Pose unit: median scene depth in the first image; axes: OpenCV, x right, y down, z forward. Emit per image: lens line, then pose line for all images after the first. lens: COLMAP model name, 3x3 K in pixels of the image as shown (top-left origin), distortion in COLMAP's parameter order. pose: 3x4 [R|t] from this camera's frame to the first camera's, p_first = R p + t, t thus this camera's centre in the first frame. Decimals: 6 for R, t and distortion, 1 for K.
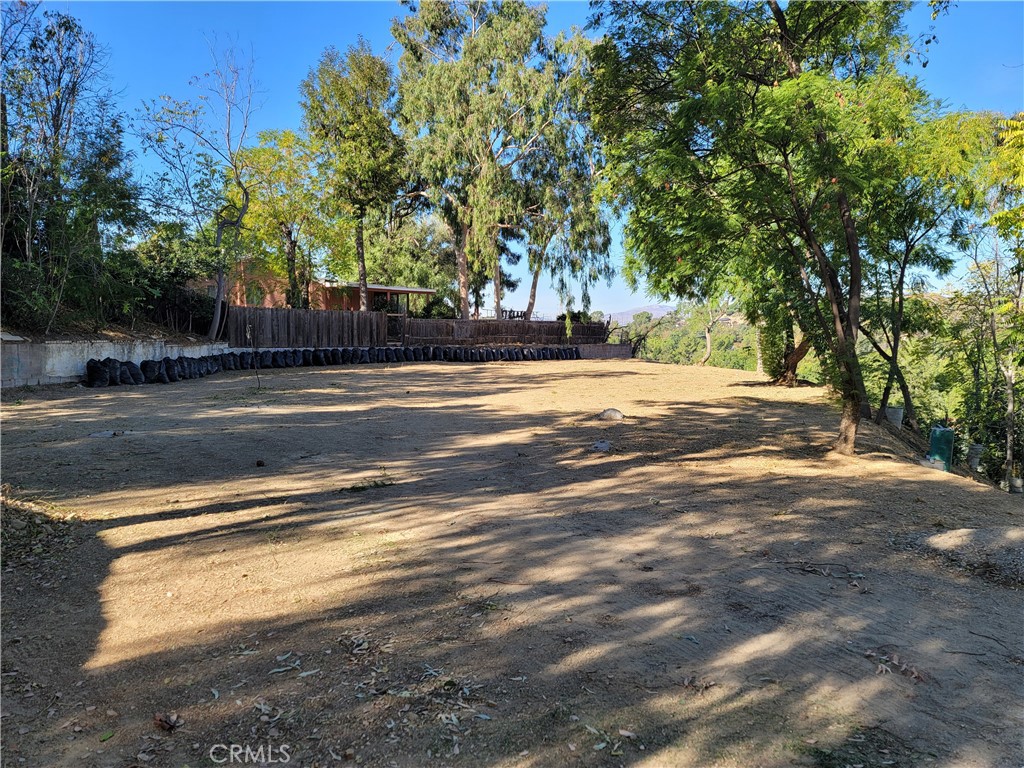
lens RADIAL K [[745.1, 0, 520.0], [0, 745.1, 390.7], [0, 0, 1]] dist [0.076528, -0.047218]
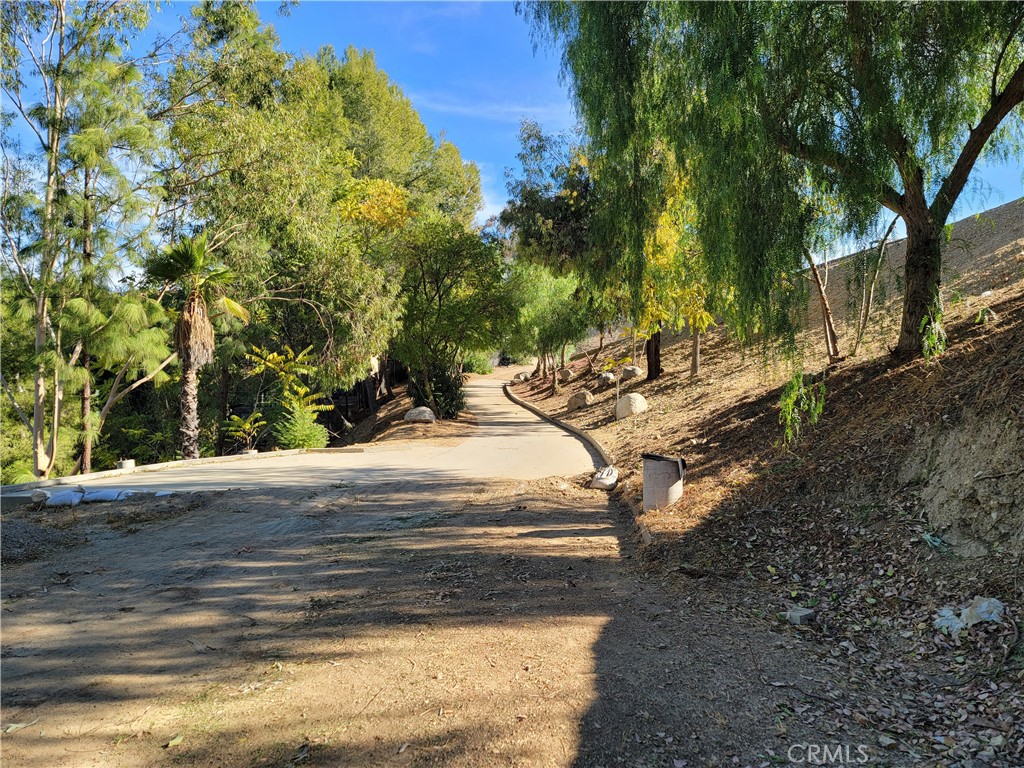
lens RADIAL K [[745.1, 0, 512.1], [0, 745.1, 385.4], [0, 0, 1]] dist [0.076528, -0.047218]
pose [[-0.797223, 0.009139, 0.603615, -0.316269], [0.050775, 0.997358, 0.051961, -0.032422], [-0.601546, 0.072073, -0.795581, 0.544766]]
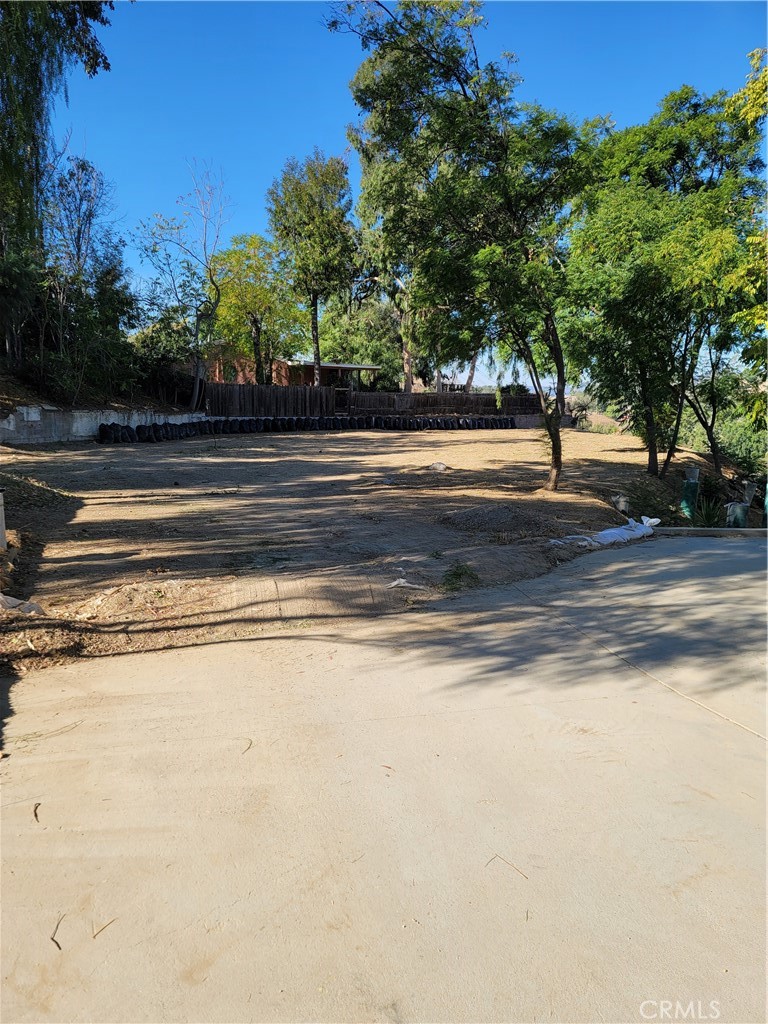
lens RADIAL K [[745.1, 0, 381.7], [0, 745.1, 515.0], [0, 0, 1]] dist [0.076528, -0.047218]
pose [[0.983600, 0.029488, -0.177934, 0.136377], [-0.016571, 0.997147, 0.073647, 0.010779], [0.179598, -0.069490, 0.981283, -0.196748]]
